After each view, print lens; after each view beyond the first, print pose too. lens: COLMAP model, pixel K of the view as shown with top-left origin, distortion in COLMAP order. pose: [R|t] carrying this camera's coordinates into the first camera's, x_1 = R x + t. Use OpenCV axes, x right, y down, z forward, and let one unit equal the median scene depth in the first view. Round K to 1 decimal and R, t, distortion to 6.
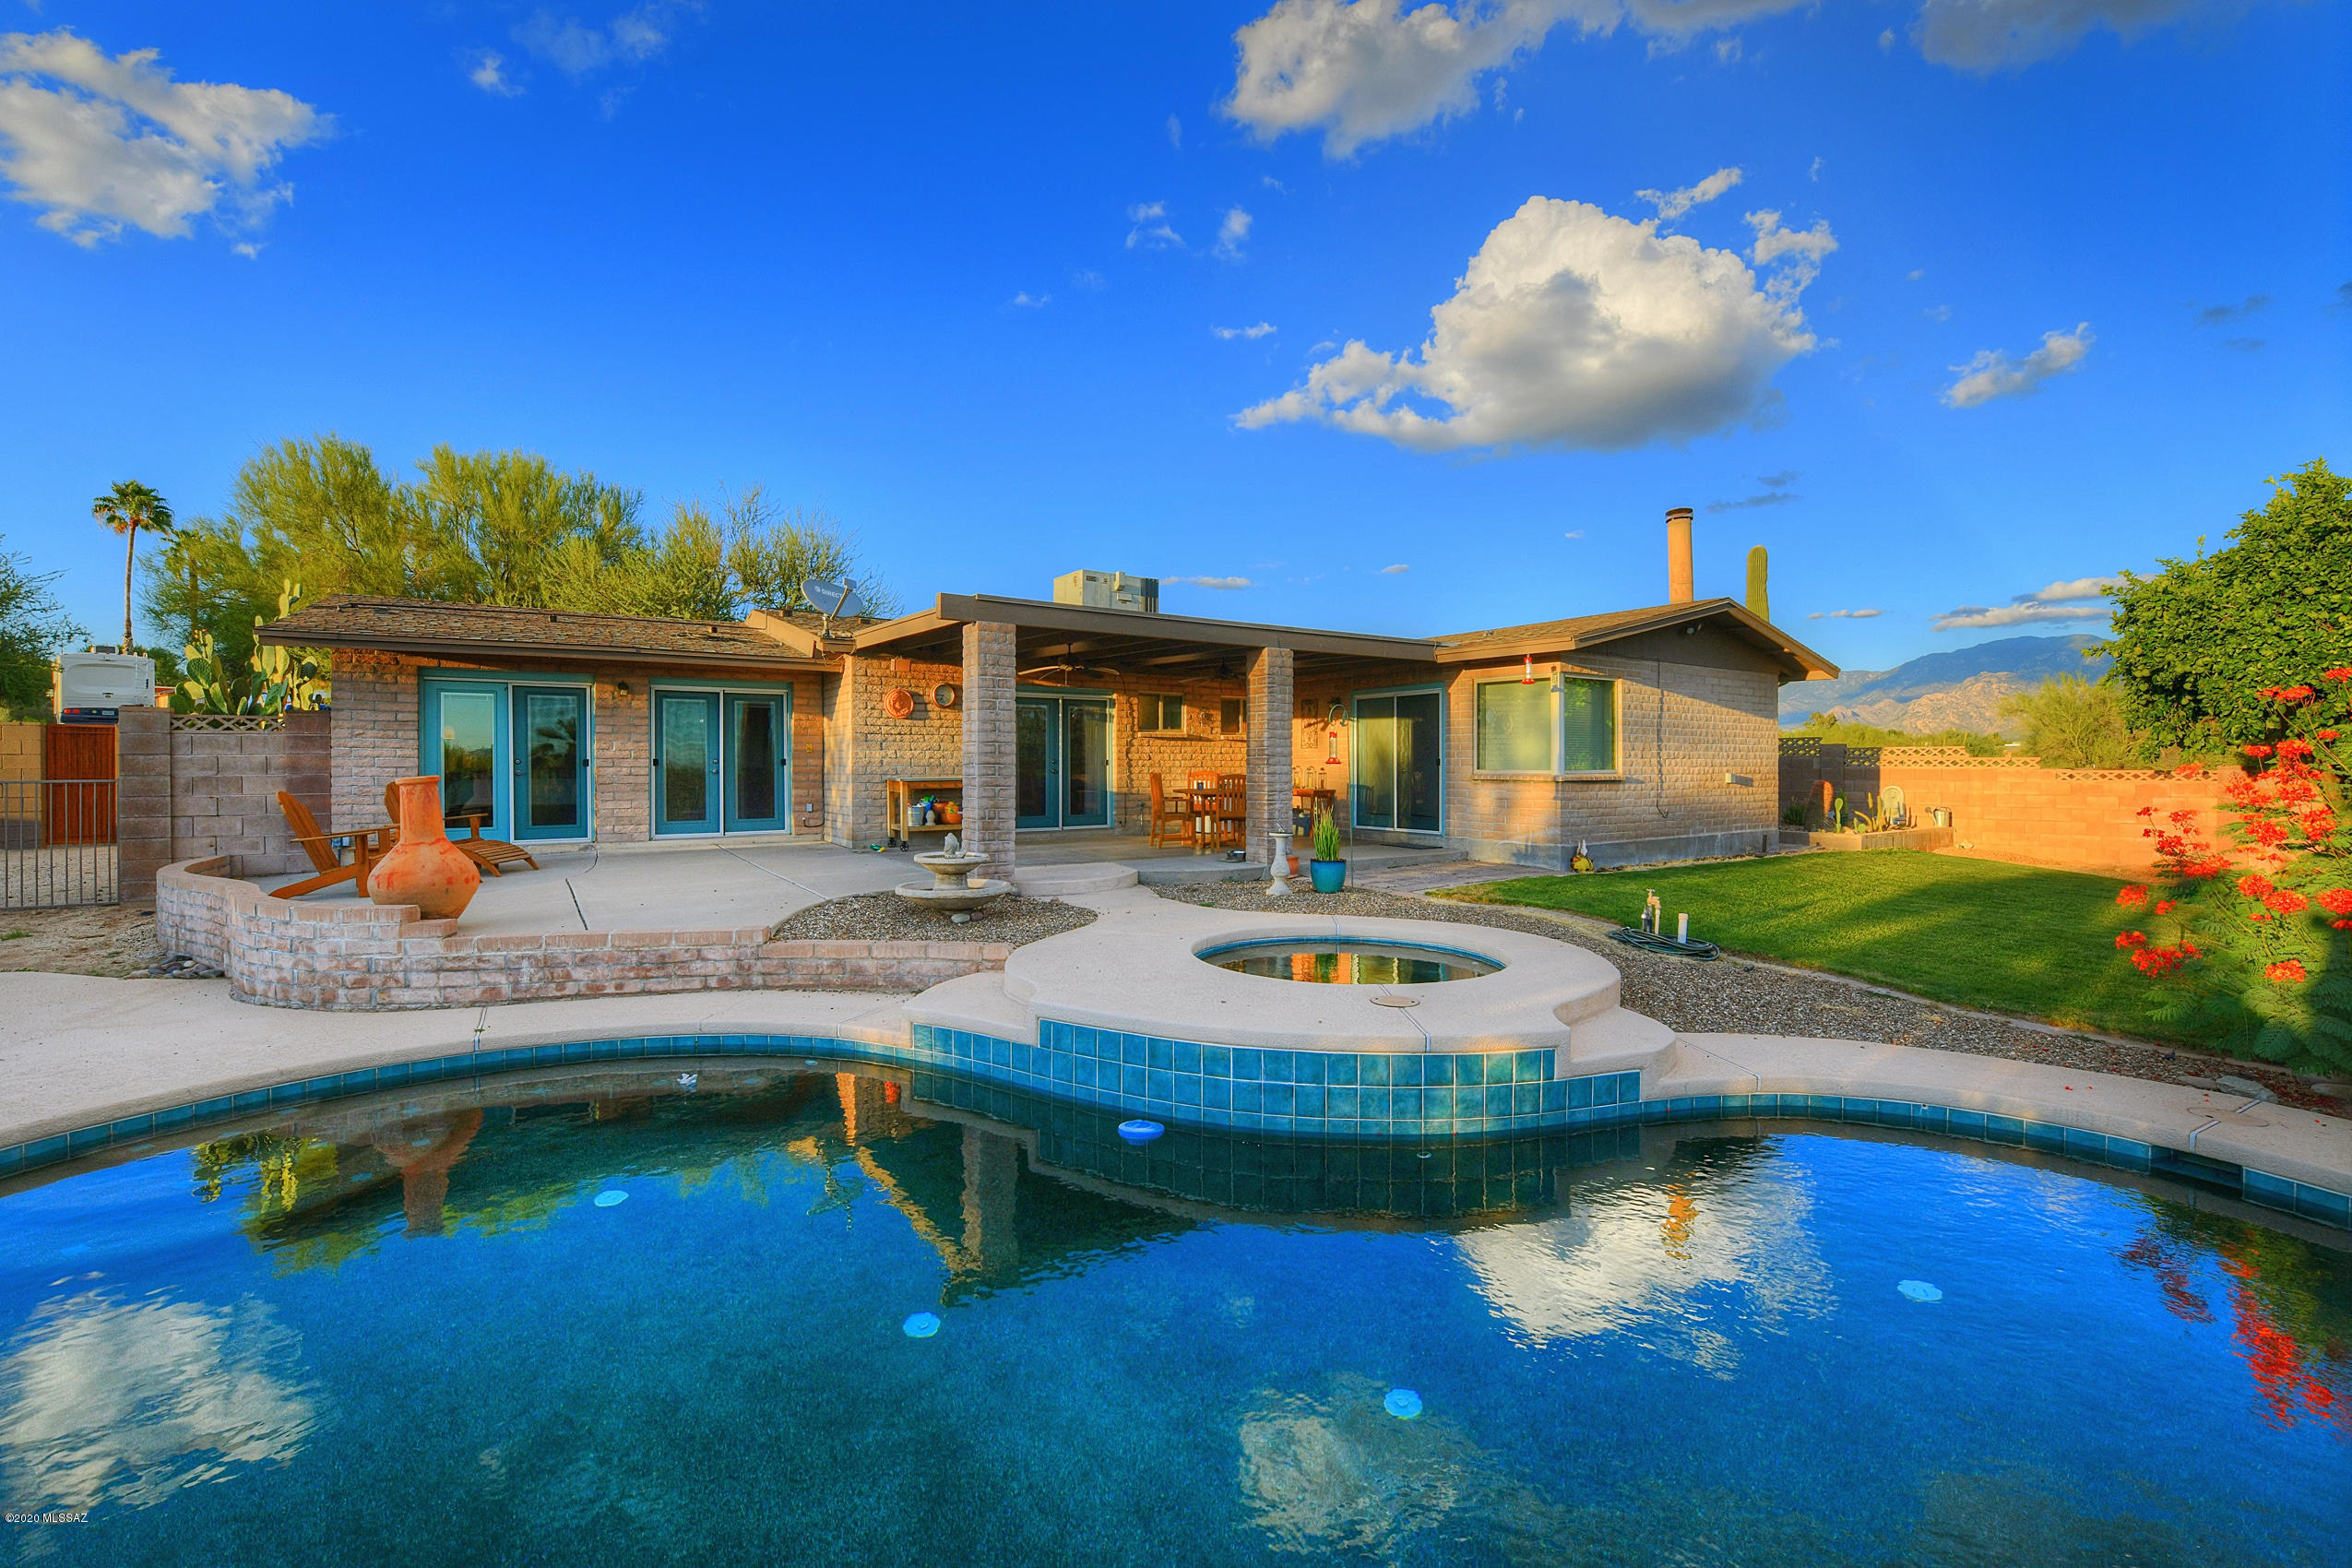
lens RADIAL K [[937.4, 0, 1176.0], [0, 937.4, 784.0], [0, 0, 1]] dist [-0.016072, -0.000187]
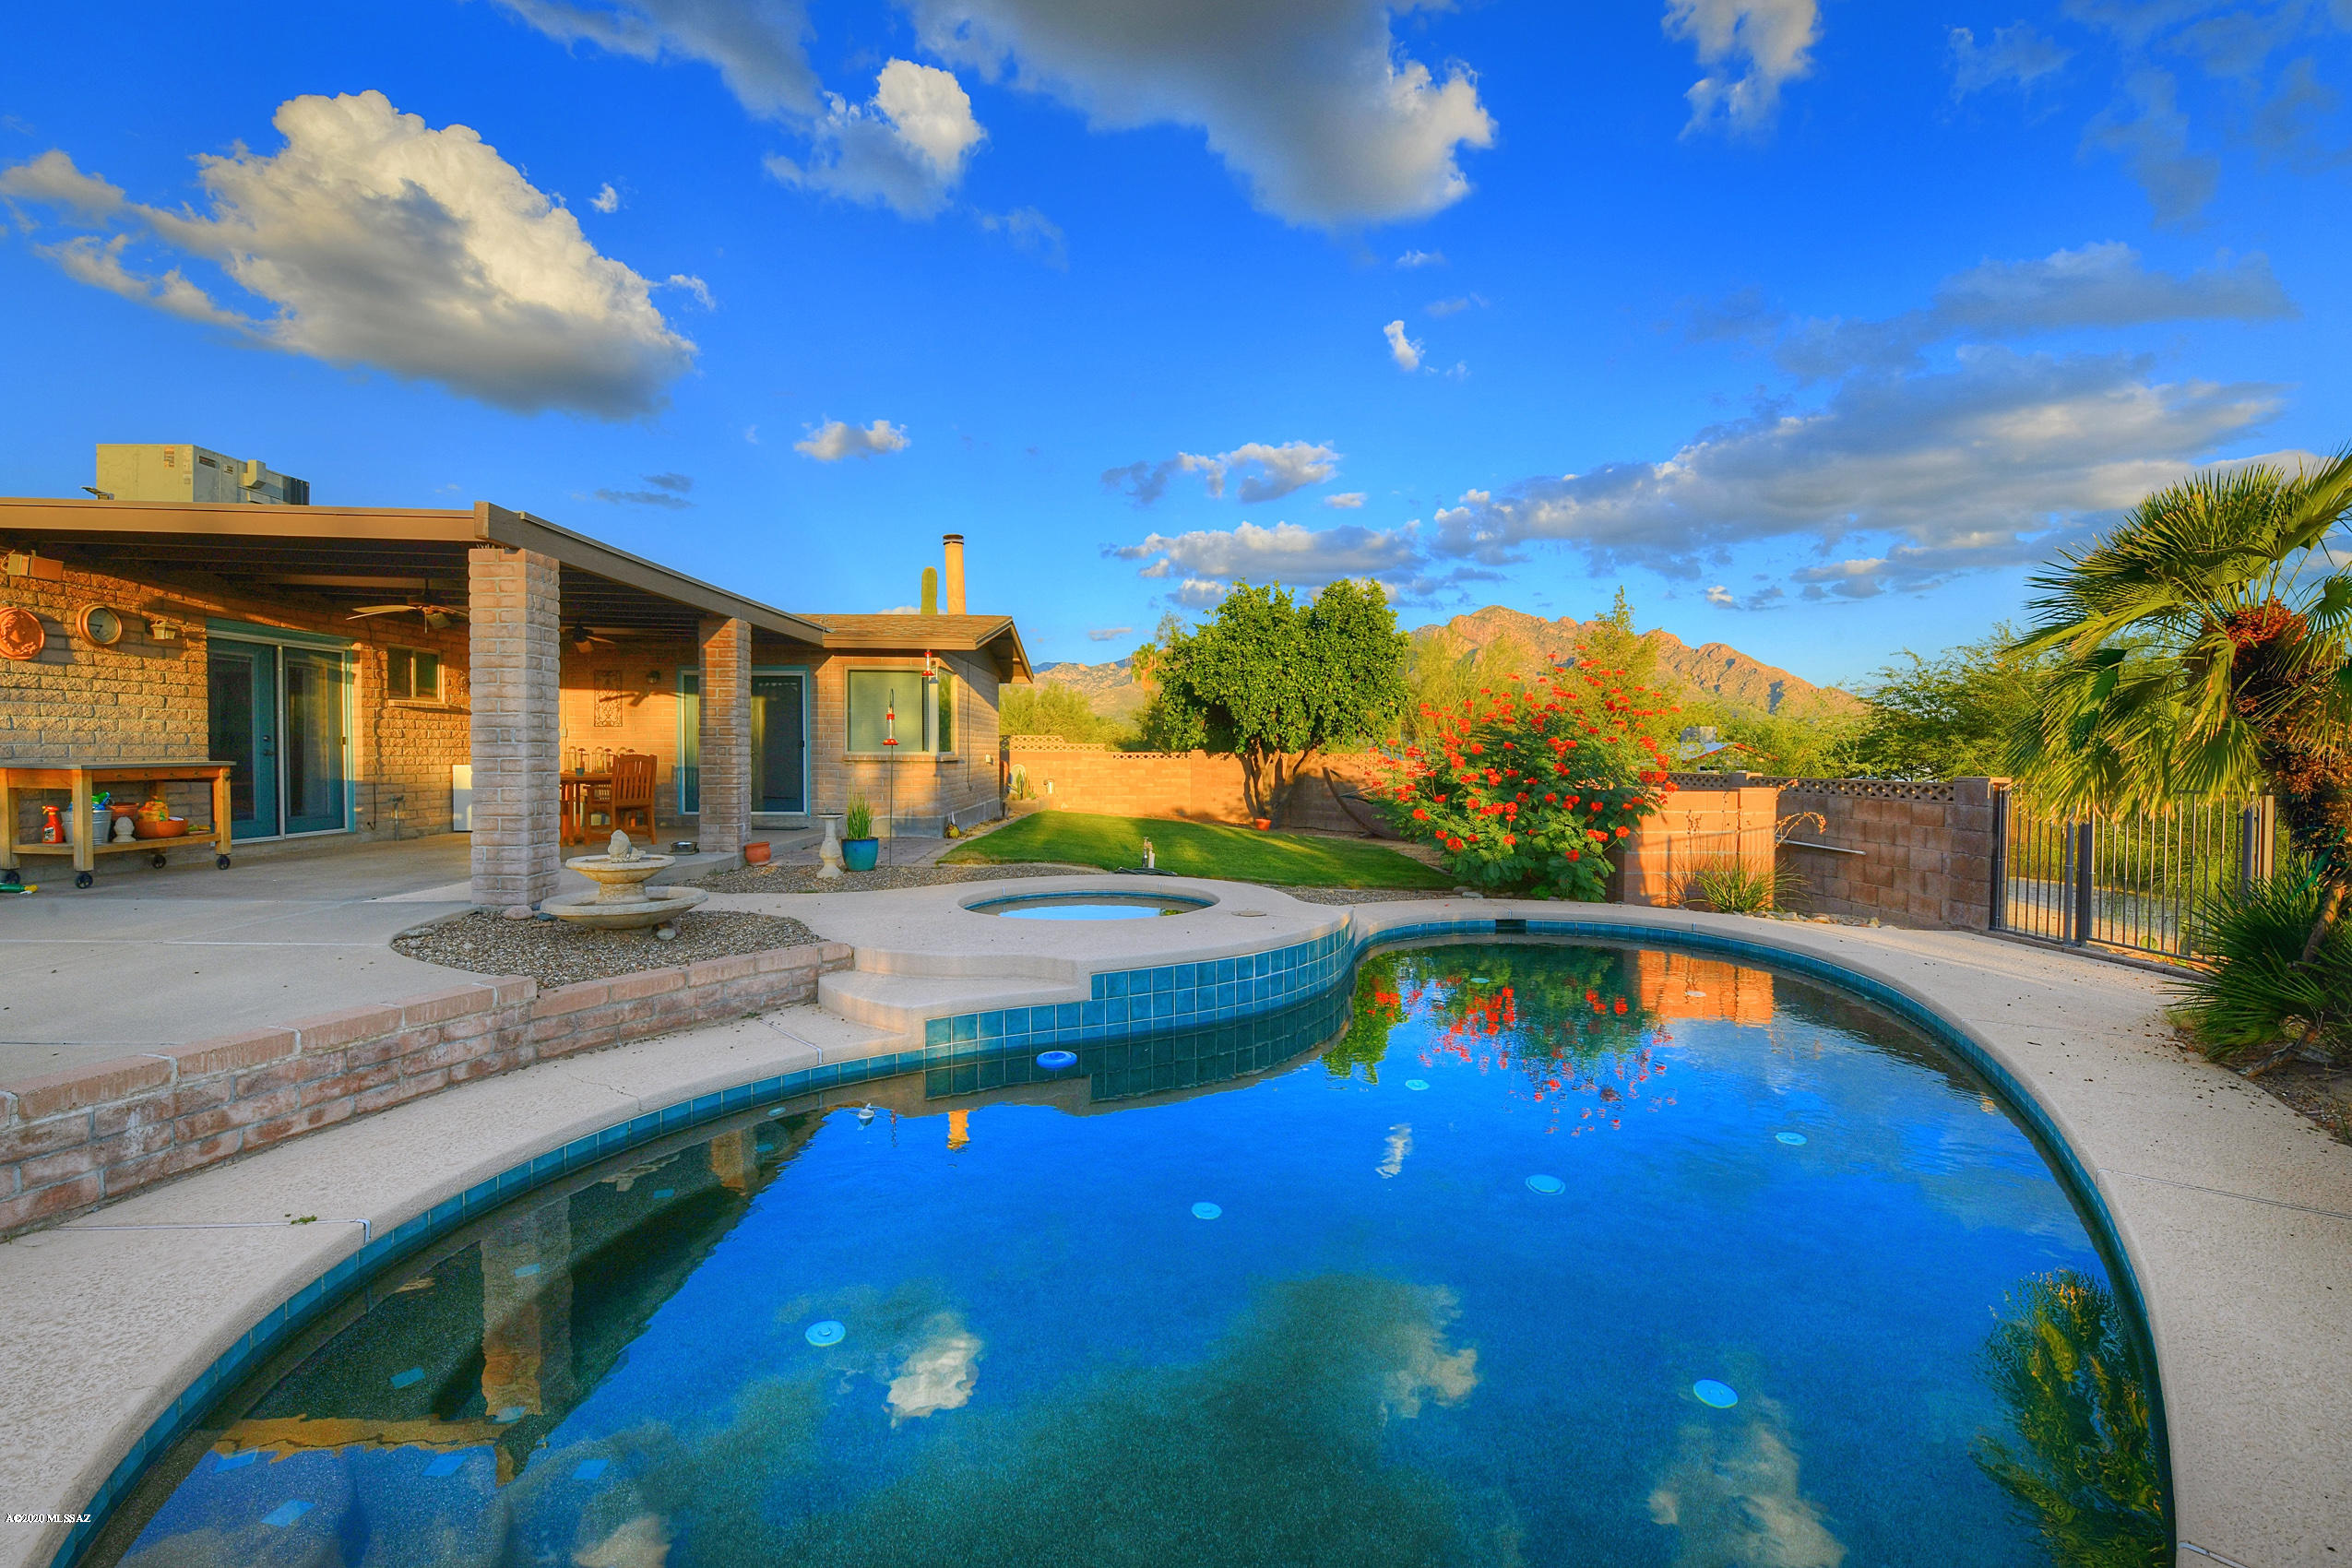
lens RADIAL K [[962.9, 0, 1131.0], [0, 962.9, 786.4], [0, 0, 1]] dist [-0.020457, -0.000048]
pose [[0.567232, -0.027658, 0.823093, -0.552326], [0.011515, 0.999605, 0.025654, 0.000503], [-0.823478, -0.005074, 0.567326, 0.169309]]
